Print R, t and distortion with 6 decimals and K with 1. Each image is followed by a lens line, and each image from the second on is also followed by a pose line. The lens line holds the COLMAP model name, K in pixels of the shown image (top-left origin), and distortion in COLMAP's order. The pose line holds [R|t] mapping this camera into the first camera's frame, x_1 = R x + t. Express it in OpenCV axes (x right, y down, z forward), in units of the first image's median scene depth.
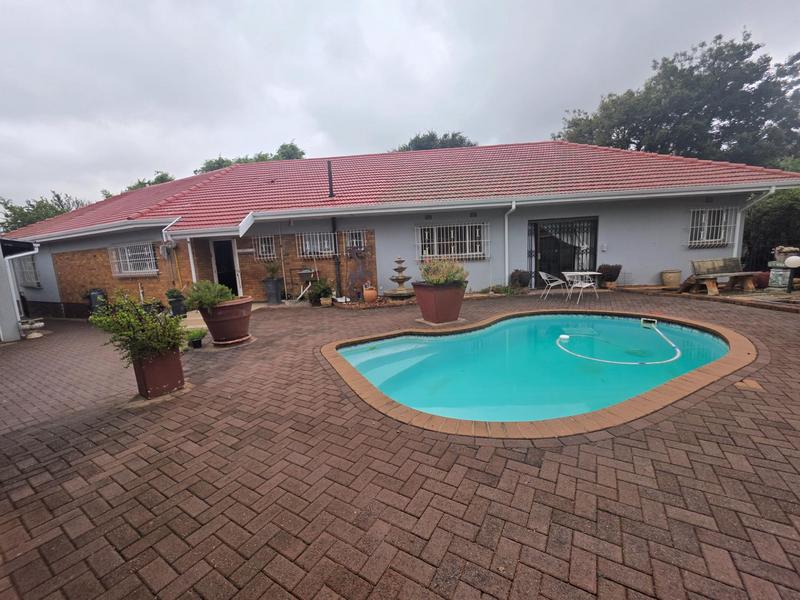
lens RADIAL K [[322.0, 0, 400.1], [0, 322.0, 296.6], [0, 0, 1]] dist [0.000151, -0.000015]
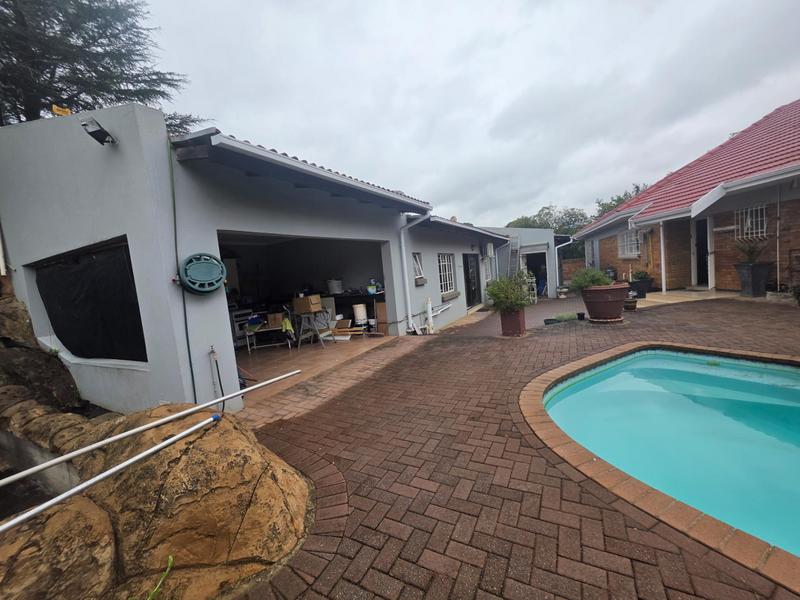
lens RADIAL K [[322.0, 0, 398.5], [0, 322.0, 299.4], [0, 0, 1]] dist [0.000151, -0.000015]
pose [[0.051078, 0.134111, -0.989649, 0.371696], [-0.041196, 0.990382, 0.132085, -0.038898], [0.997845, 0.034023, 0.056112, 0.117157]]
